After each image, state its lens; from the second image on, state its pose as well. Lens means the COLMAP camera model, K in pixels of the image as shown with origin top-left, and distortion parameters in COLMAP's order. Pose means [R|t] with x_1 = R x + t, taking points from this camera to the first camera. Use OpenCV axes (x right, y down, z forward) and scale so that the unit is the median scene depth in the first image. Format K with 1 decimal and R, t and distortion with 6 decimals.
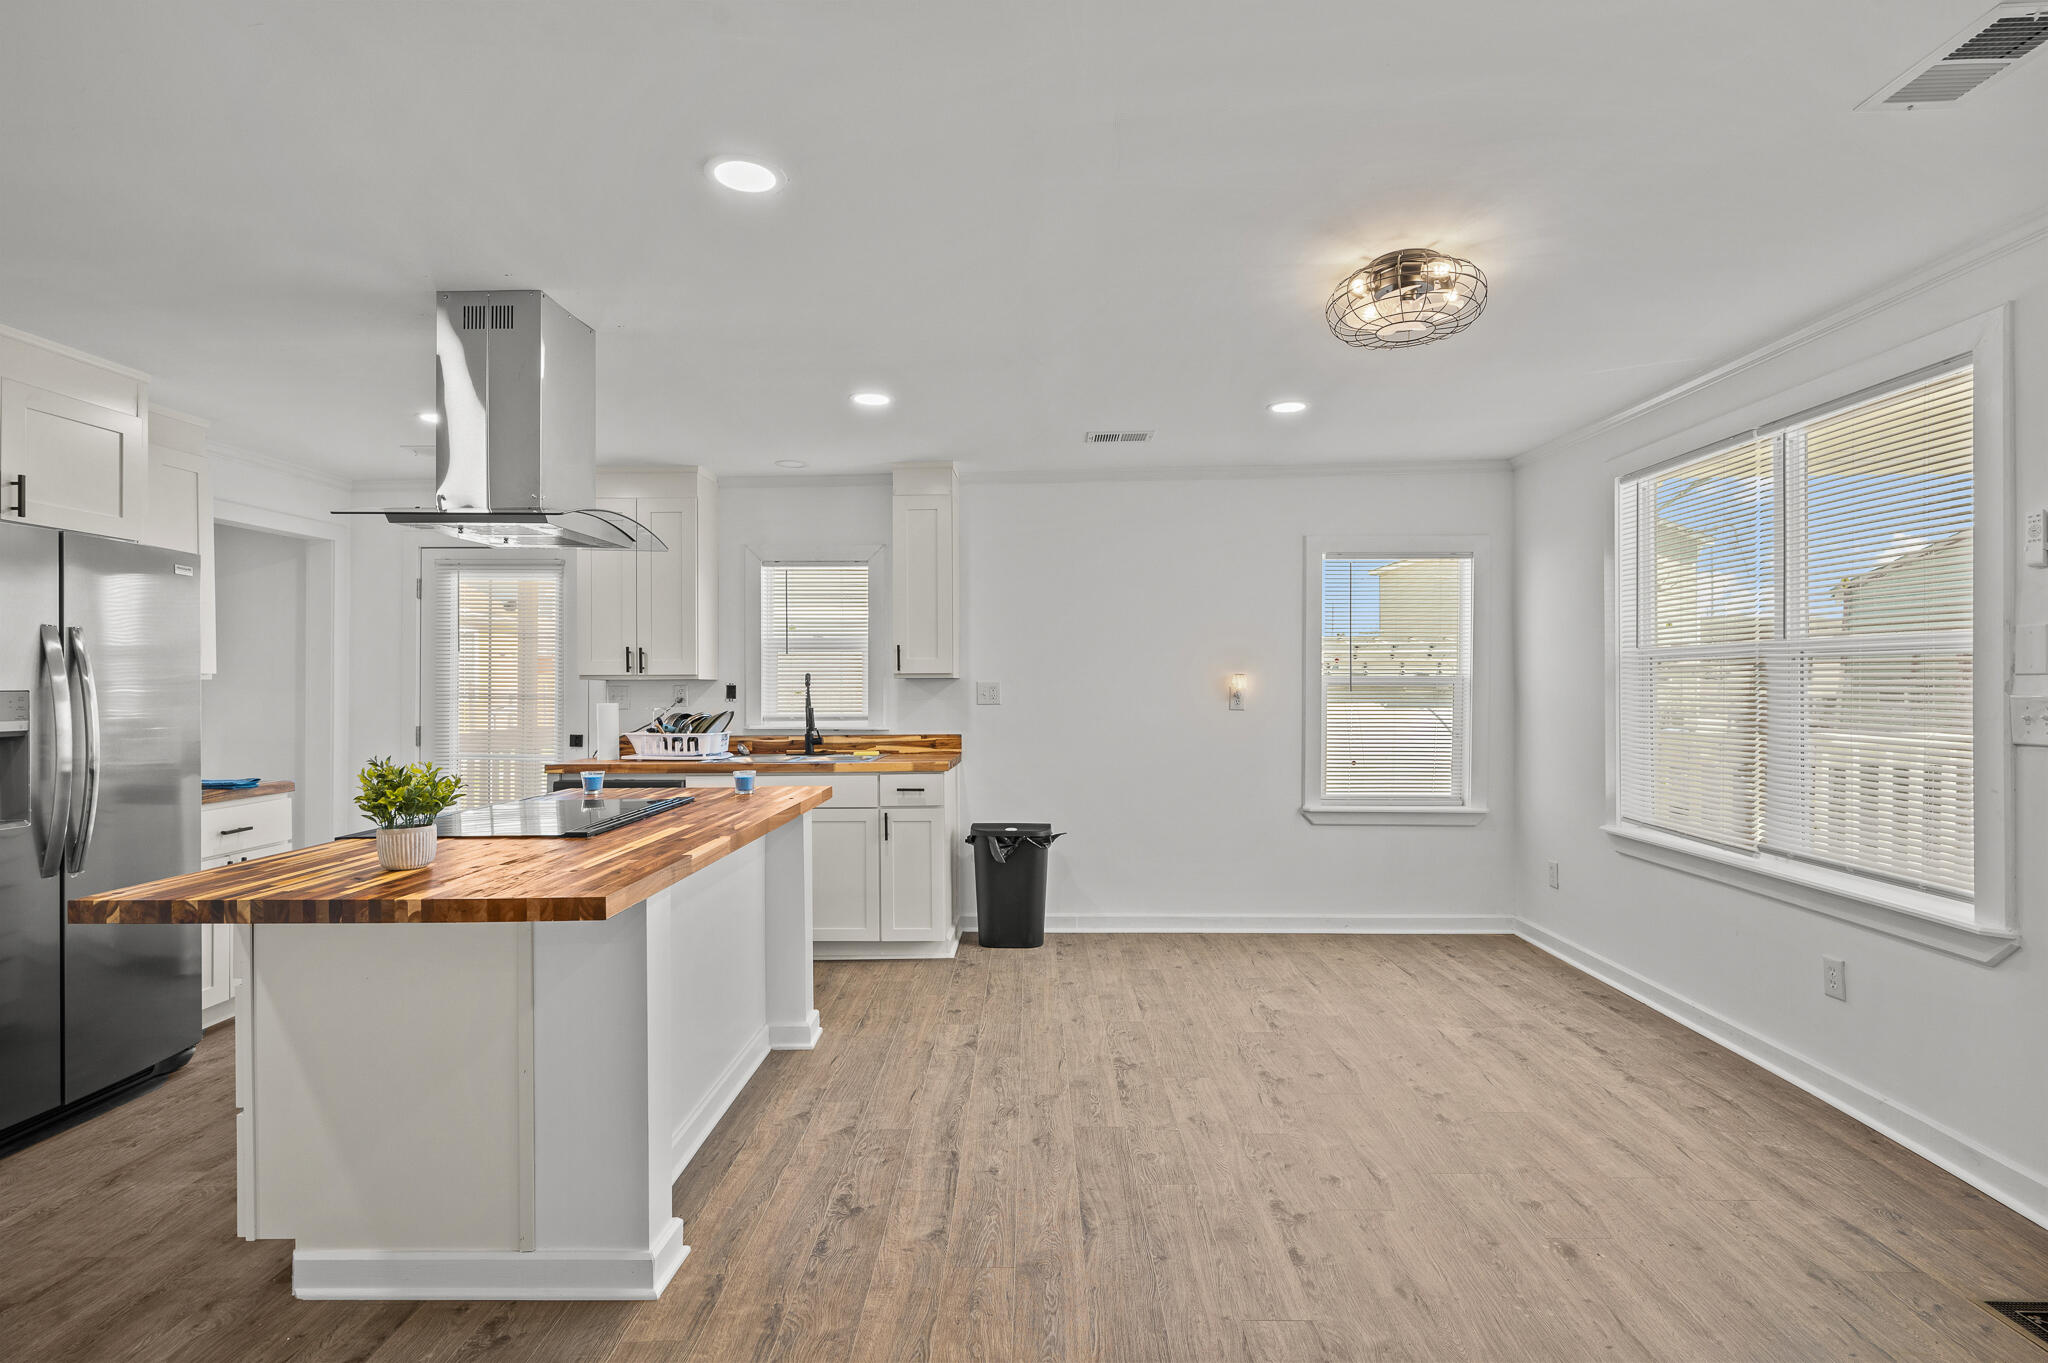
lens RADIAL K [[980.5, 0, 1008.8], [0, 980.5, 687.9], [0, 0, 1]] dist [-0.004784, 0.002388]
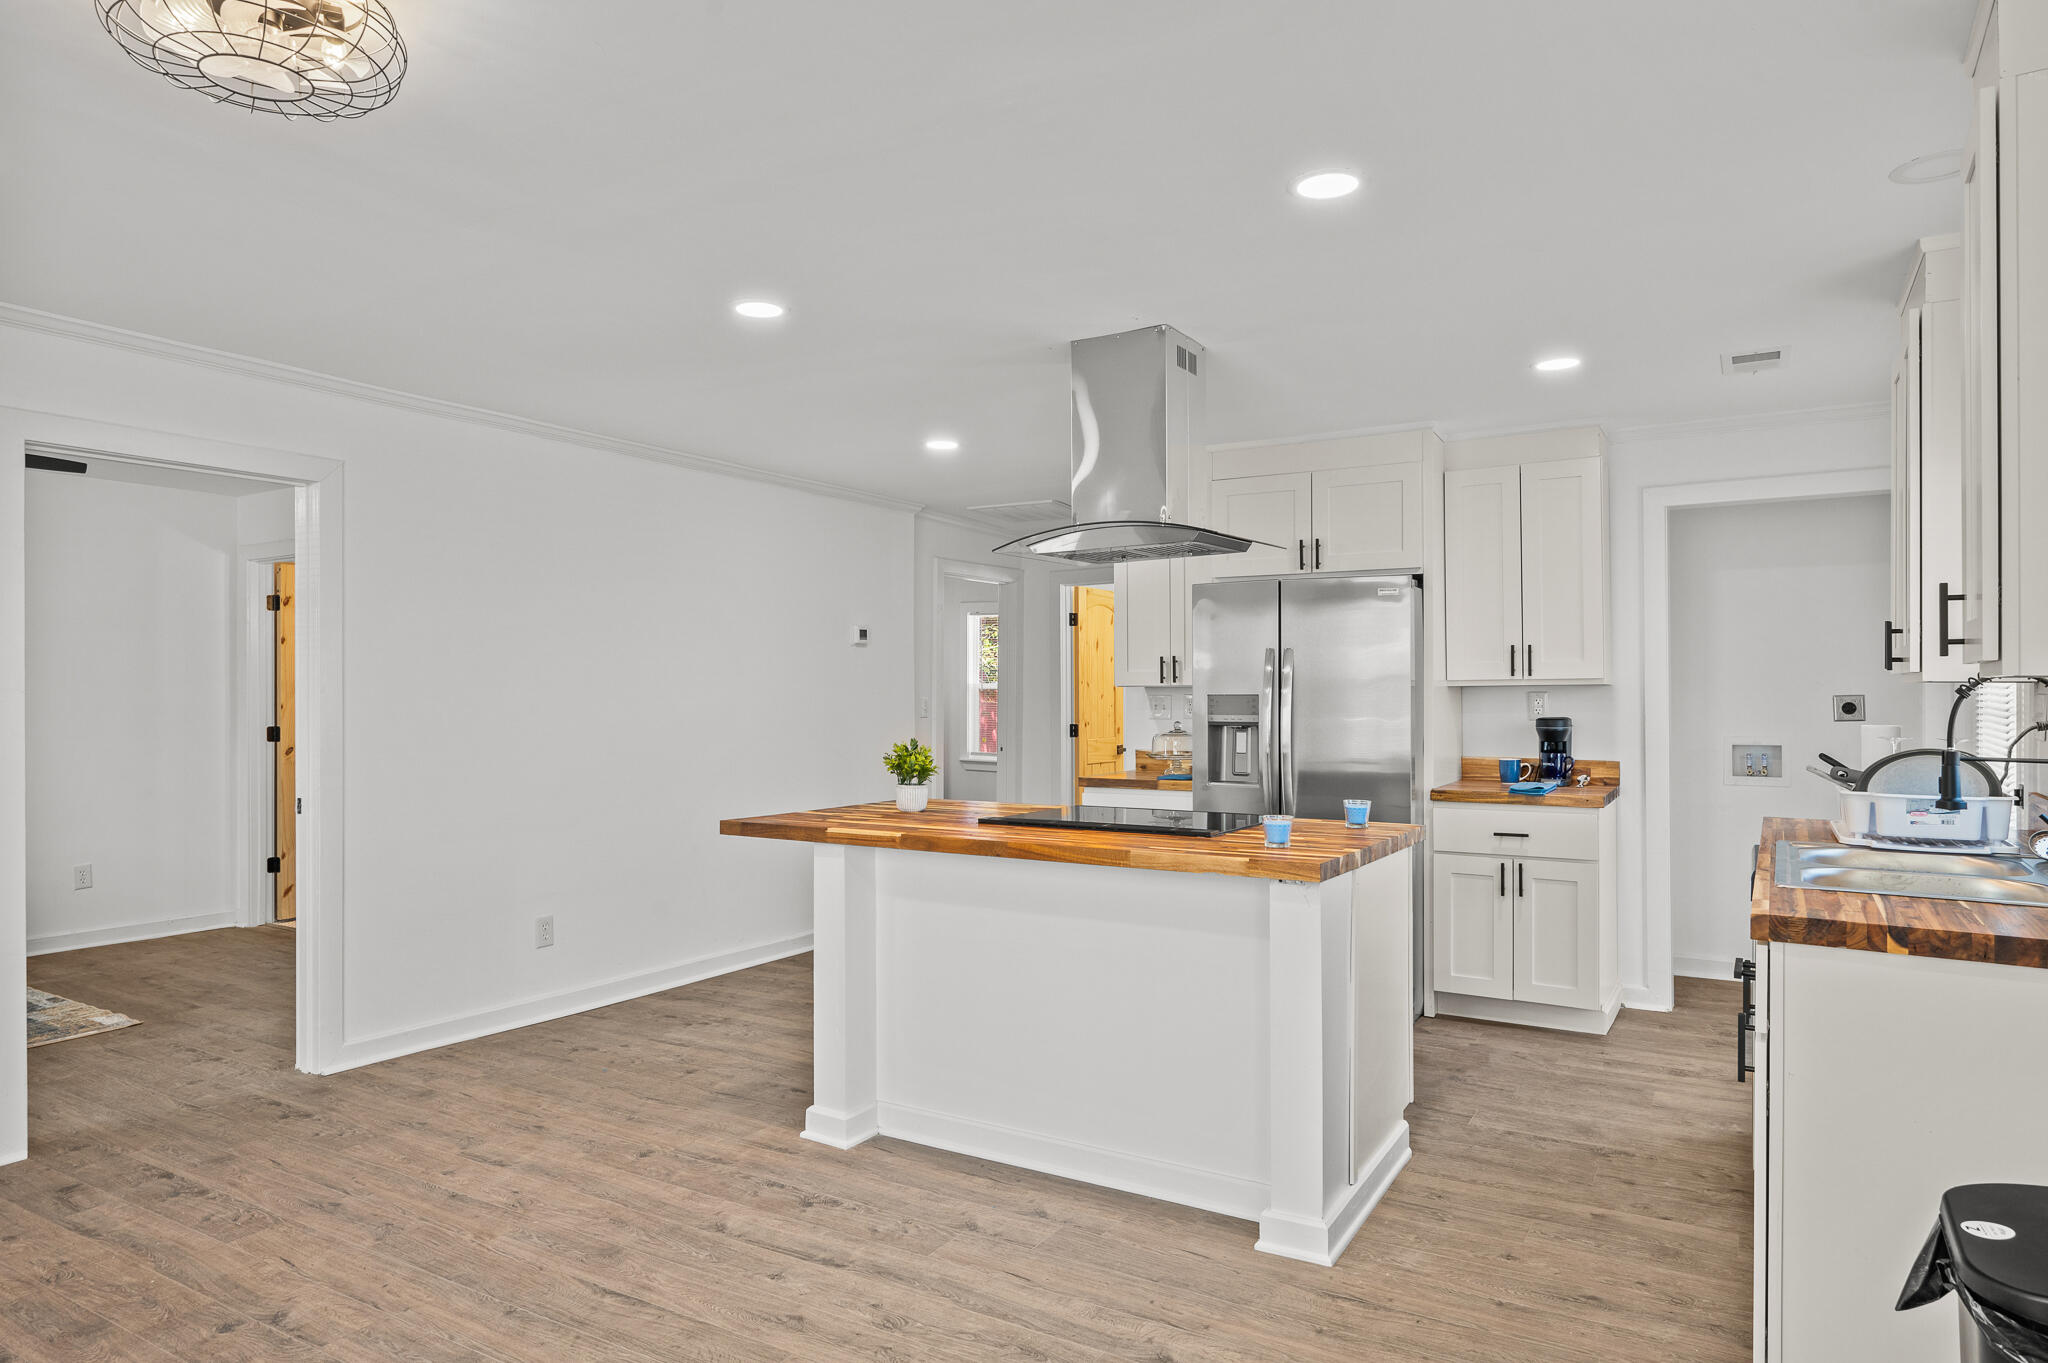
lens RADIAL K [[1214.6, 0, 1028.9], [0, 1214.6, 685.6], [0, 0, 1]] dist [-0.002618, -0.001231]
pose [[-0.493786, 0.000038, -0.869583, 0.519296], [-0.001155, 0.999999, 0.000700, -0.008386], [0.869583, 0.001350, -0.493786, 1.133041]]
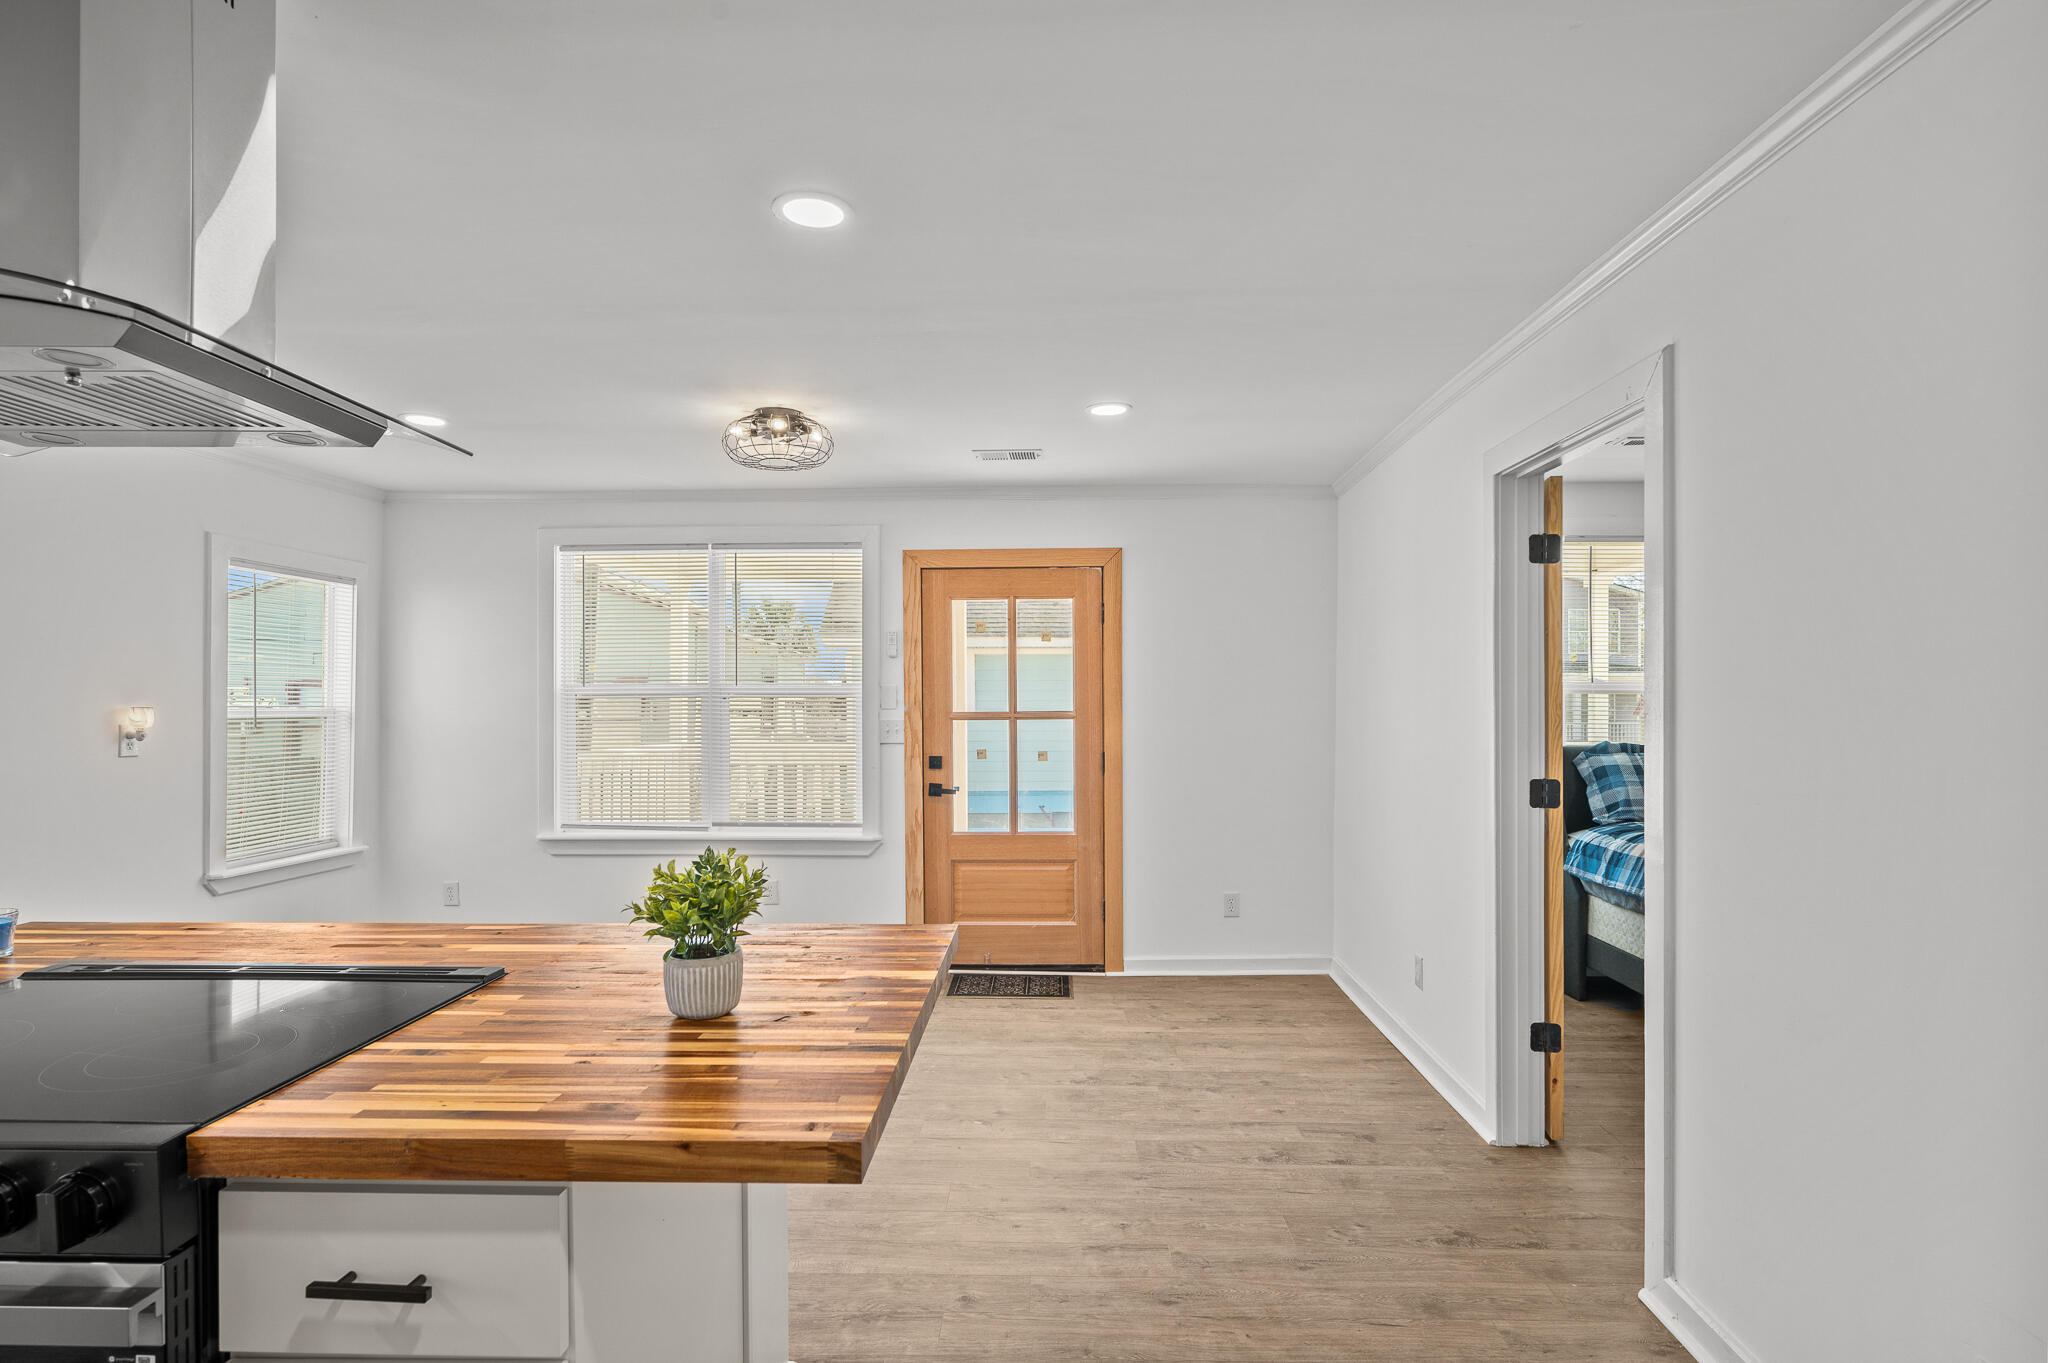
lens RADIAL K [[1044.9, 0, 1067.6], [0, 1044.9, 719.3], [0, 0, 1]] dist [-0.001033, 0.000211]
pose [[-0.018208, -0.014410, 0.999730, -0.708884], [0.007677, 0.999865, 0.014552, -0.013788], [-0.999805, 0.007940, -0.018095, 0.407368]]
